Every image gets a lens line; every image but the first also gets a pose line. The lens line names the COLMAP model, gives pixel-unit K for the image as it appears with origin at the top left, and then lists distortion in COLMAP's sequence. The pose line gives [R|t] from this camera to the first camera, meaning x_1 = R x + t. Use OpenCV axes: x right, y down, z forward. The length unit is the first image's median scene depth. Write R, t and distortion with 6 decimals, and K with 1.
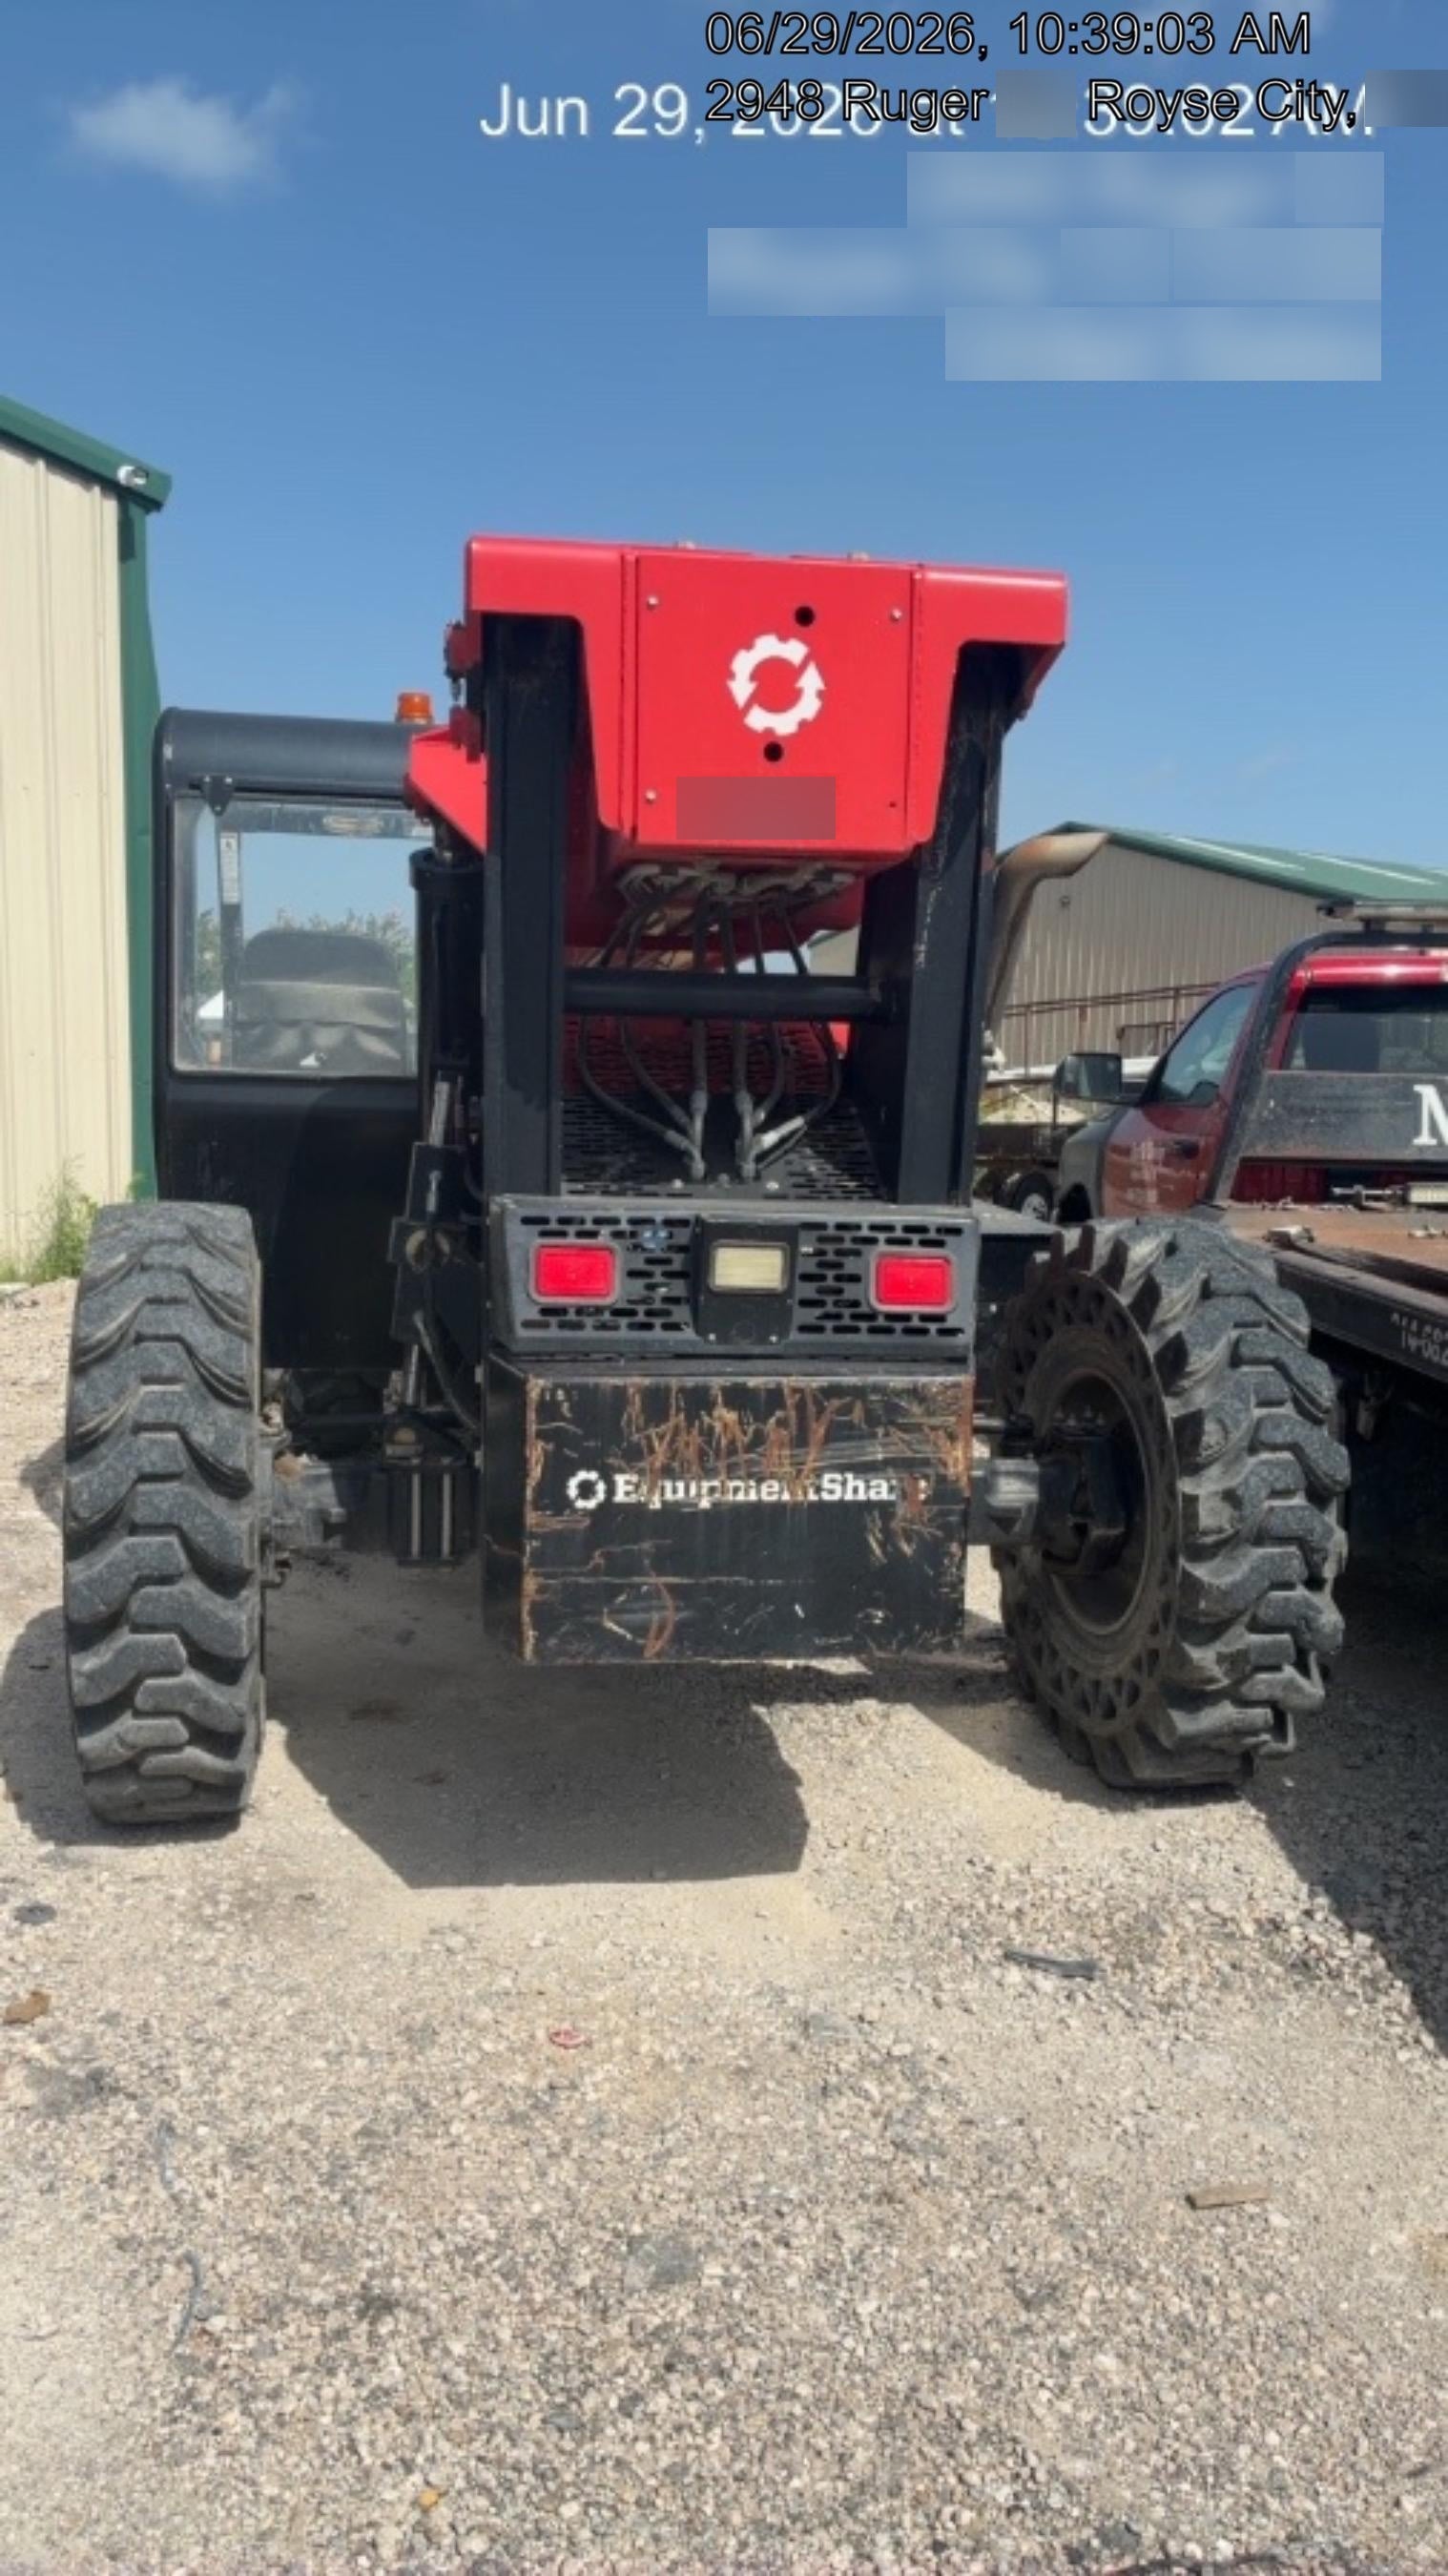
lens RADIAL K [[1859.4, 0, 722.3], [0, 1859.4, 1298.1], [0, 0, 1]] dist [0.019063, 0.002188]
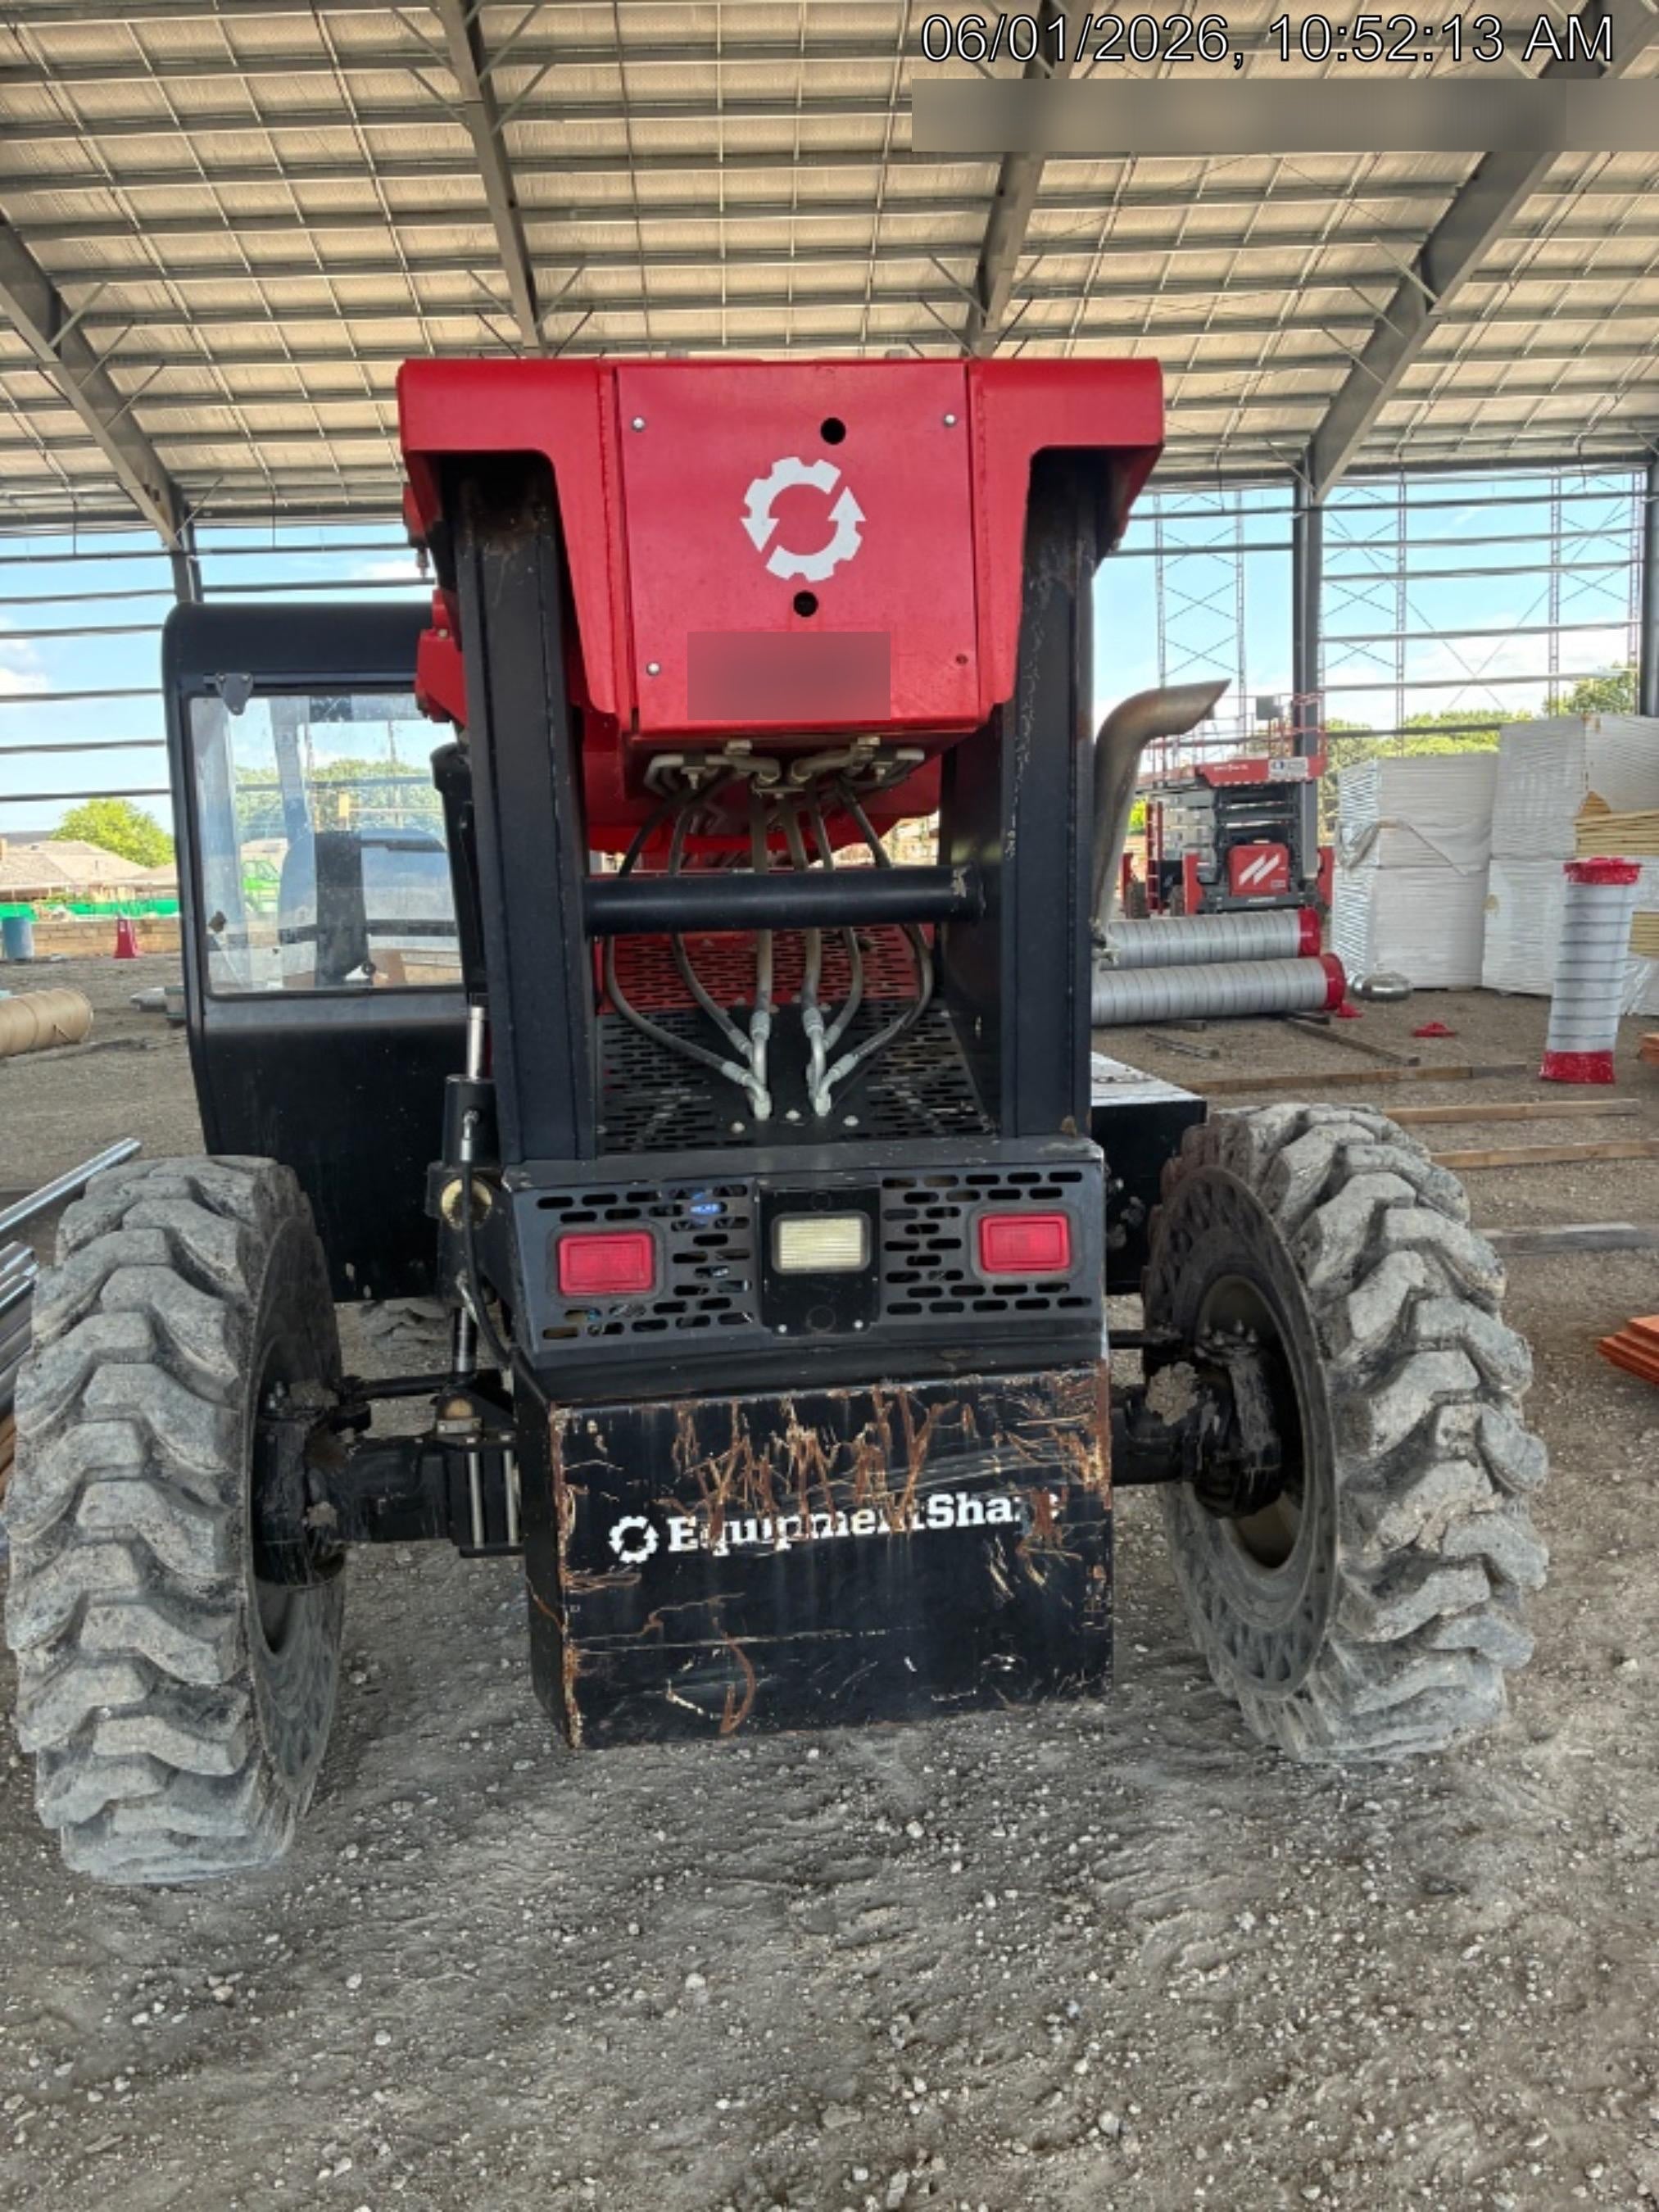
lens RADIAL K [[1685.2, 0, 843.7], [0, 1685.2, 1099.9], [0, 0, 1]] dist [0.014966, -0.020488]
pose [[0.998056, -0.062040, -0.005961, 0.032241], [0.061998, 0.998051, -0.007141, -0.072646], [0.006393, 0.006757, 0.999957, 0.267893]]
